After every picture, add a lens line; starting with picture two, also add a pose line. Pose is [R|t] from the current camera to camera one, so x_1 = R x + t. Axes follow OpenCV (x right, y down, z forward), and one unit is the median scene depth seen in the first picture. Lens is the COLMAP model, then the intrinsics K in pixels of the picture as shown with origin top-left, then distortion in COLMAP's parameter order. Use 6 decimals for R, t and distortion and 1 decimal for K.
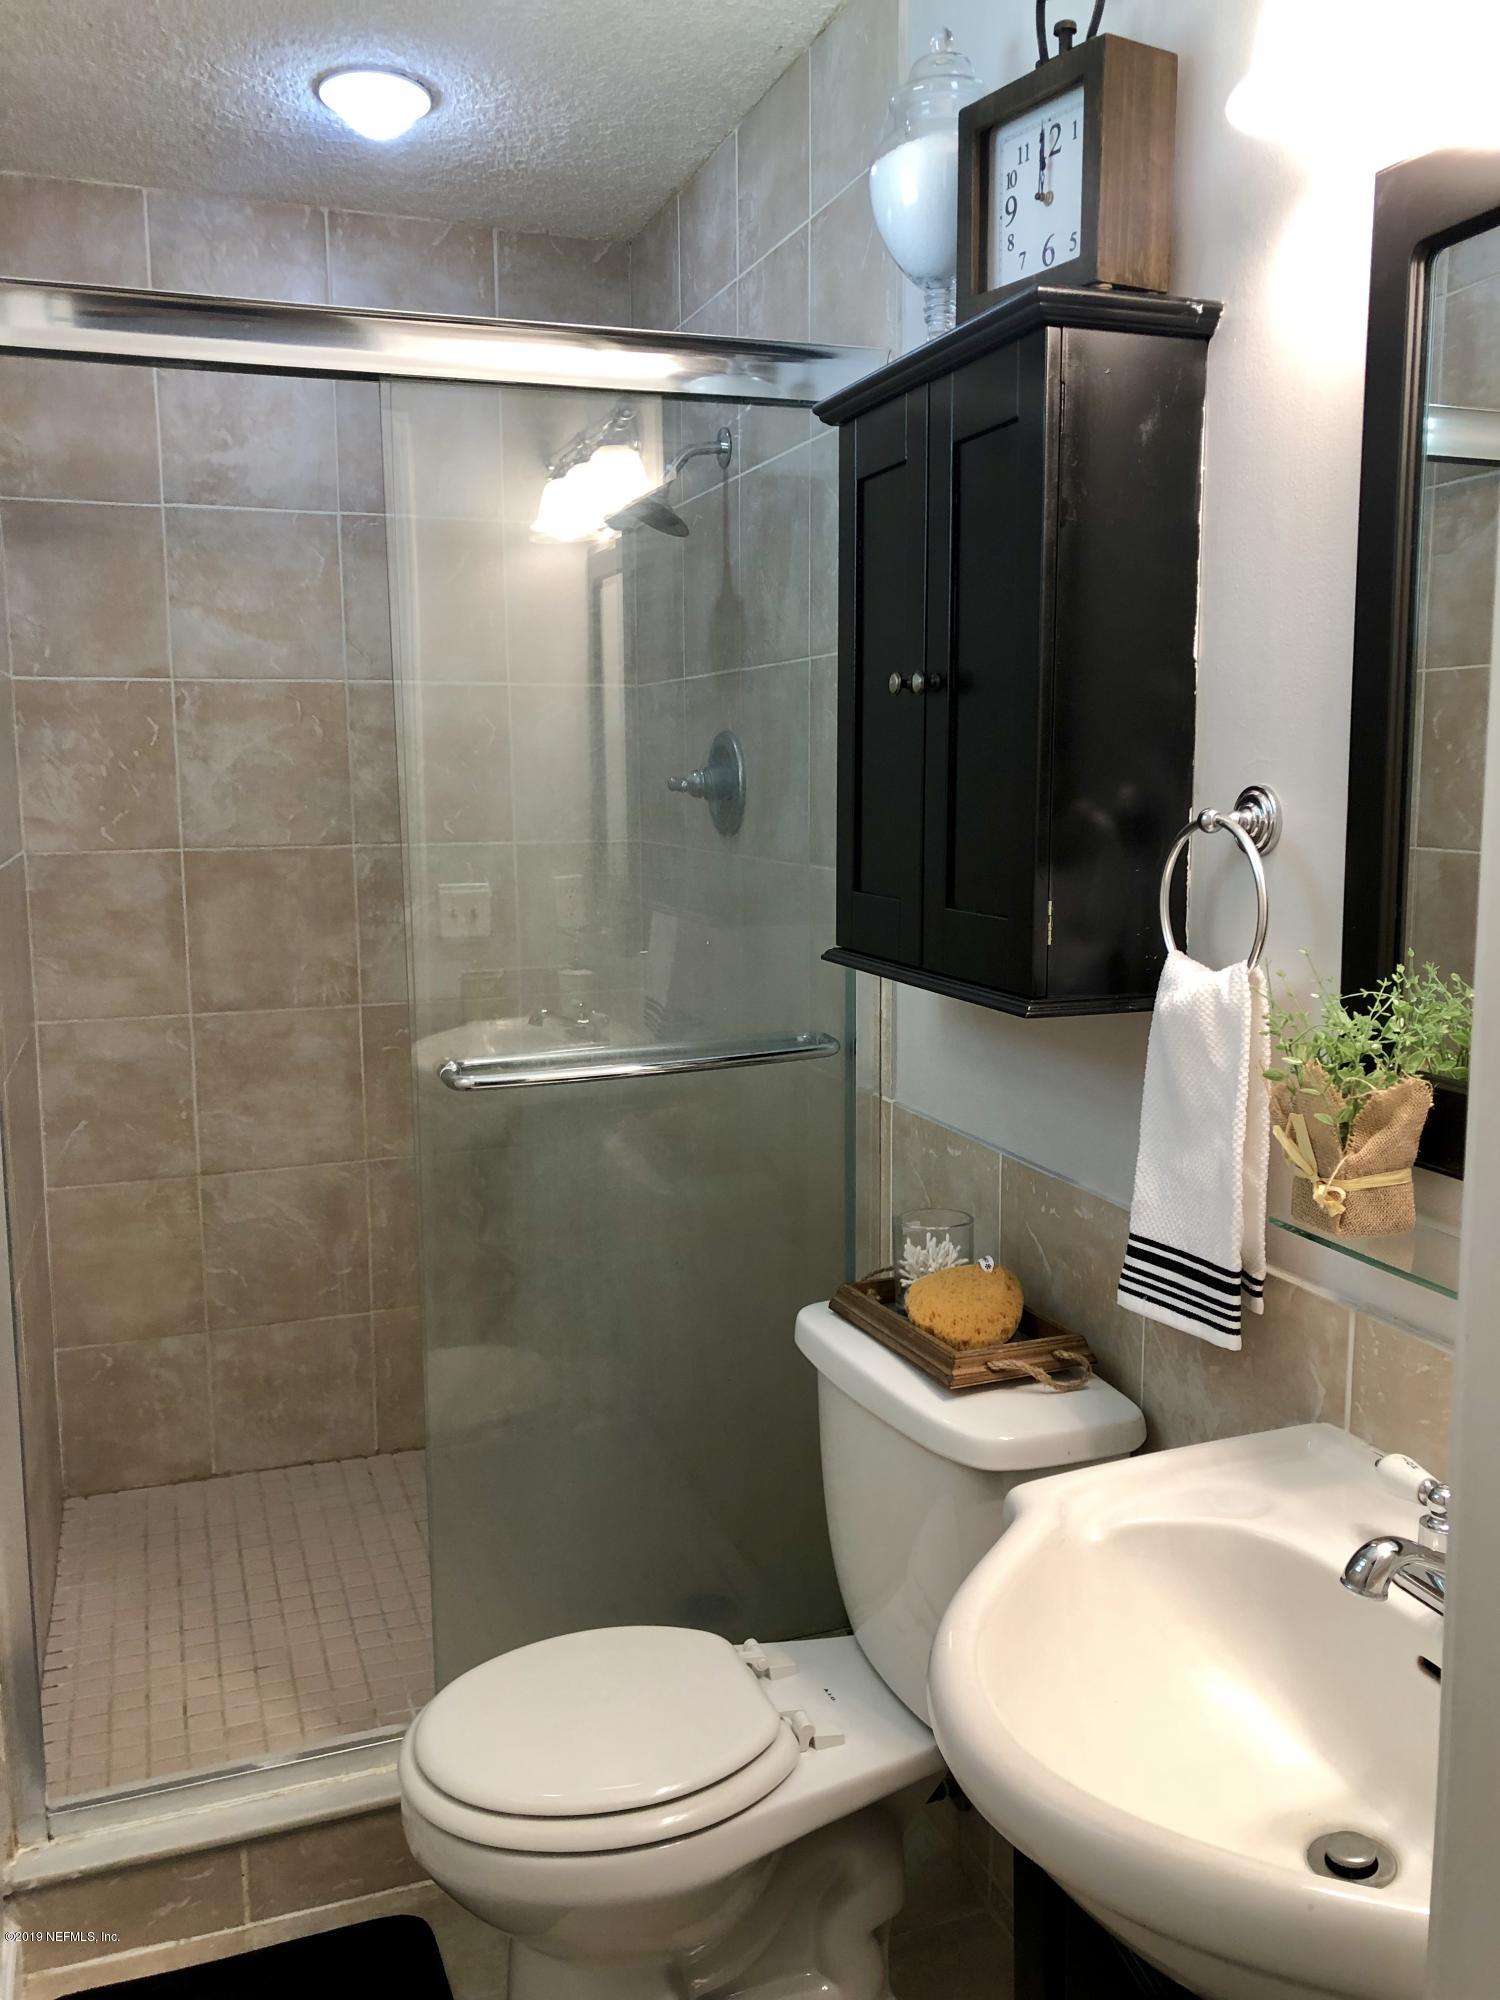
lens RADIAL K [[1641.9, 0, 750.1], [0, 1641.9, 1000.5], [0, 0, 1]] dist [0.058907, -0.074096]
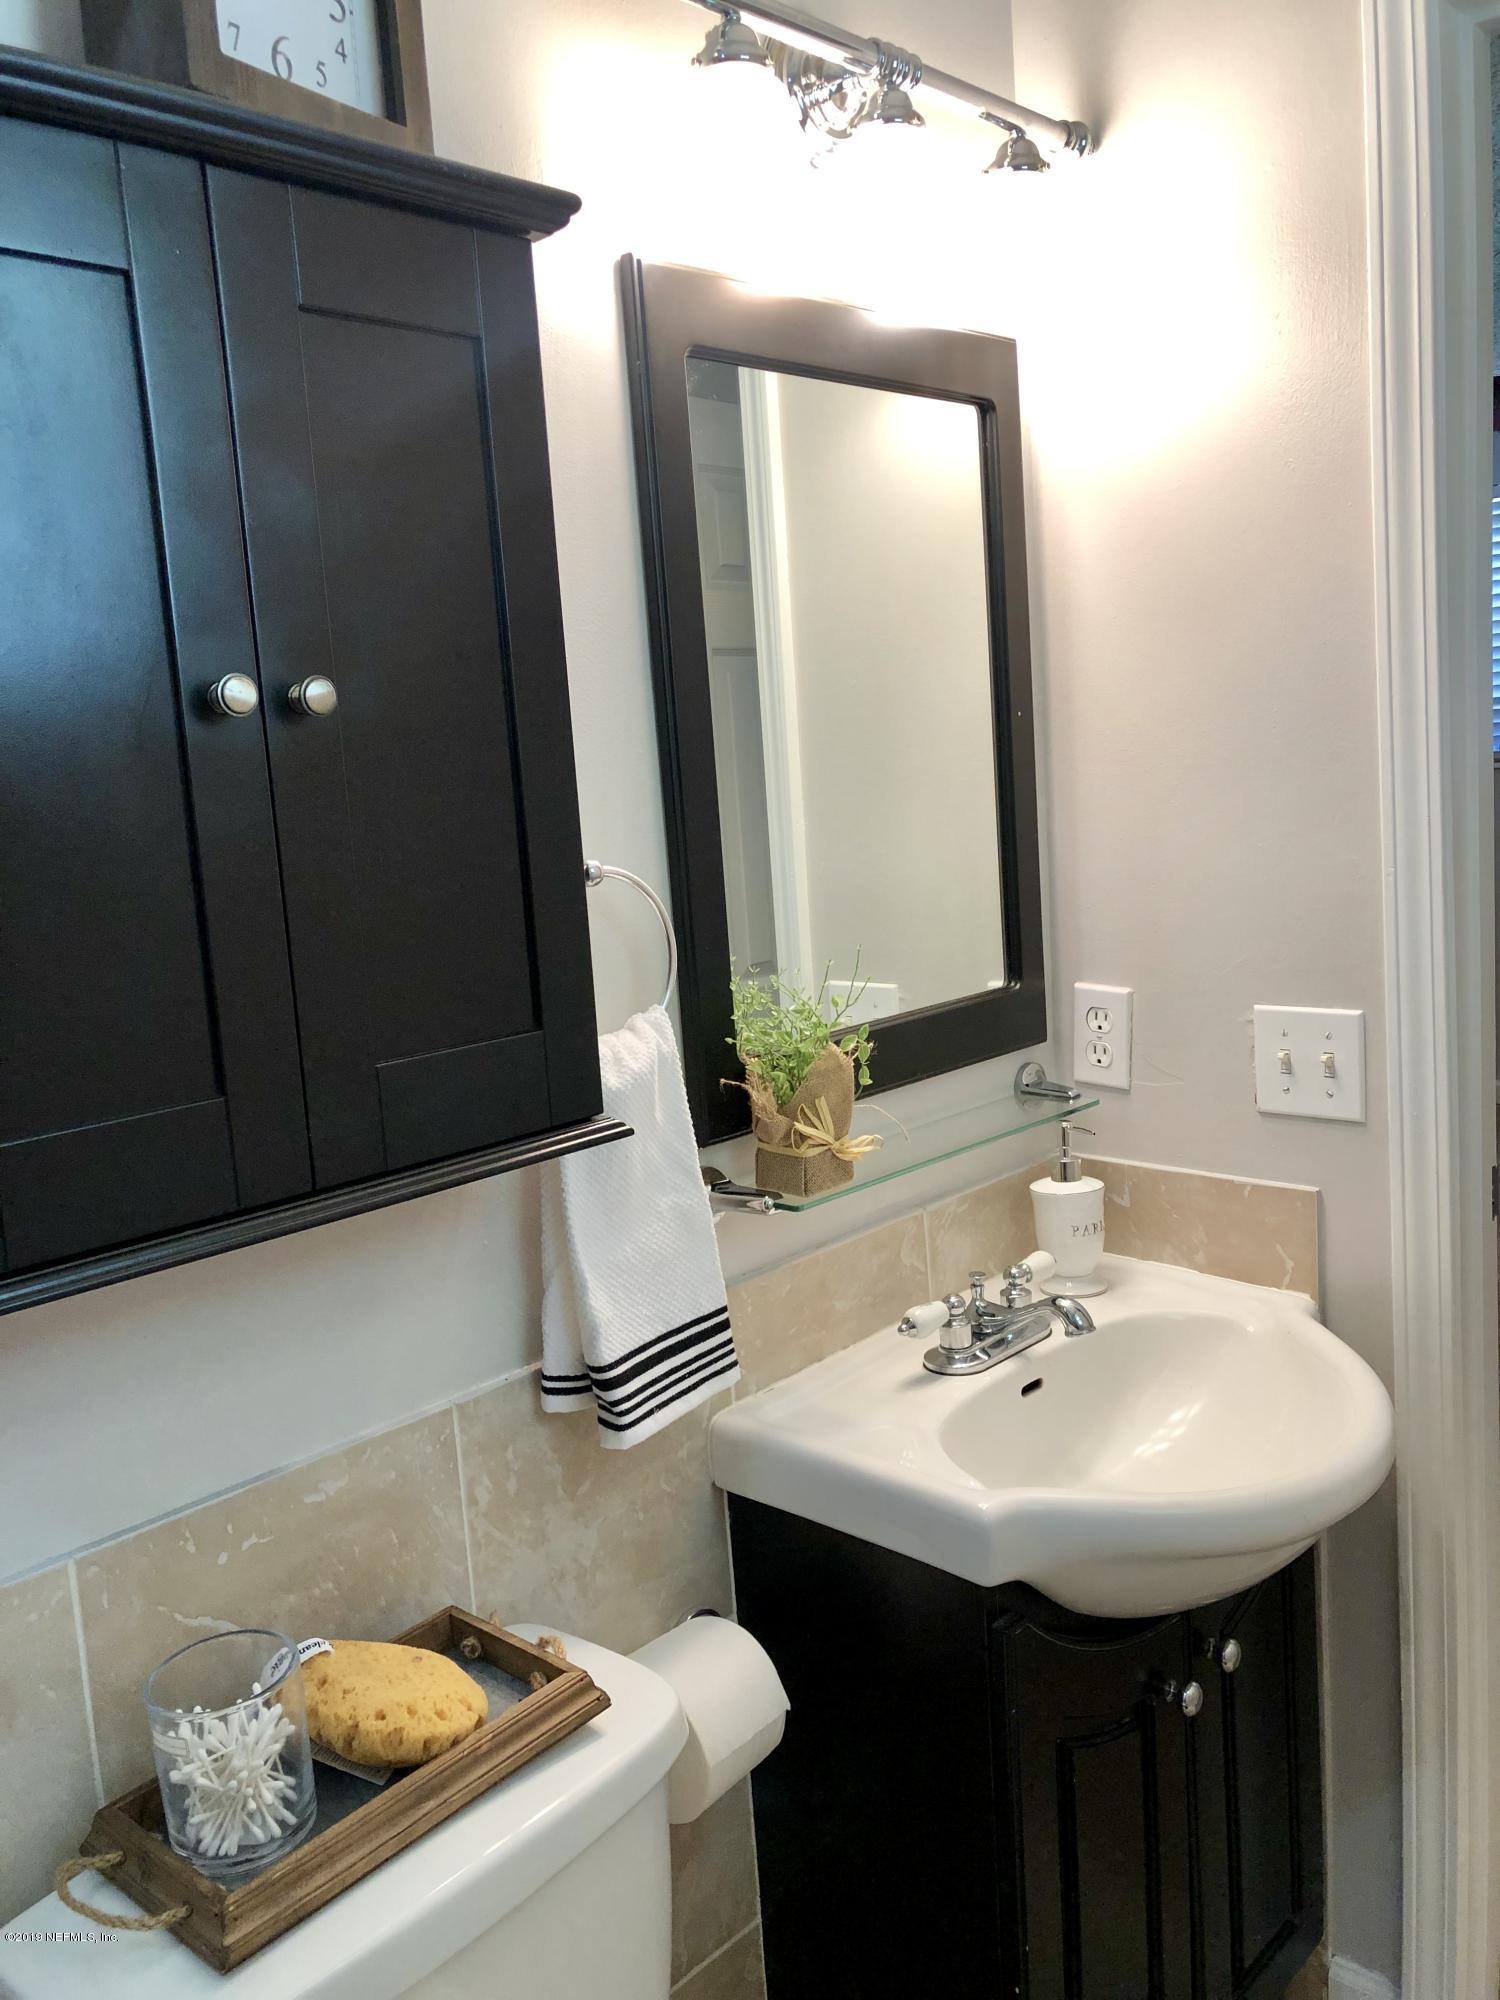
lens RADIAL K [[1641.9, 0, 749.2], [0, 1641.9, 997.8], [0, 0, 1]] dist [0.058907, -0.074096]
pose [[-0.455156, -0.087000, 0.886151, -0.468843], [0.190154, 0.962759, 0.192190, -0.166508], [-0.869870, 0.255982, -0.421662, 1.093240]]
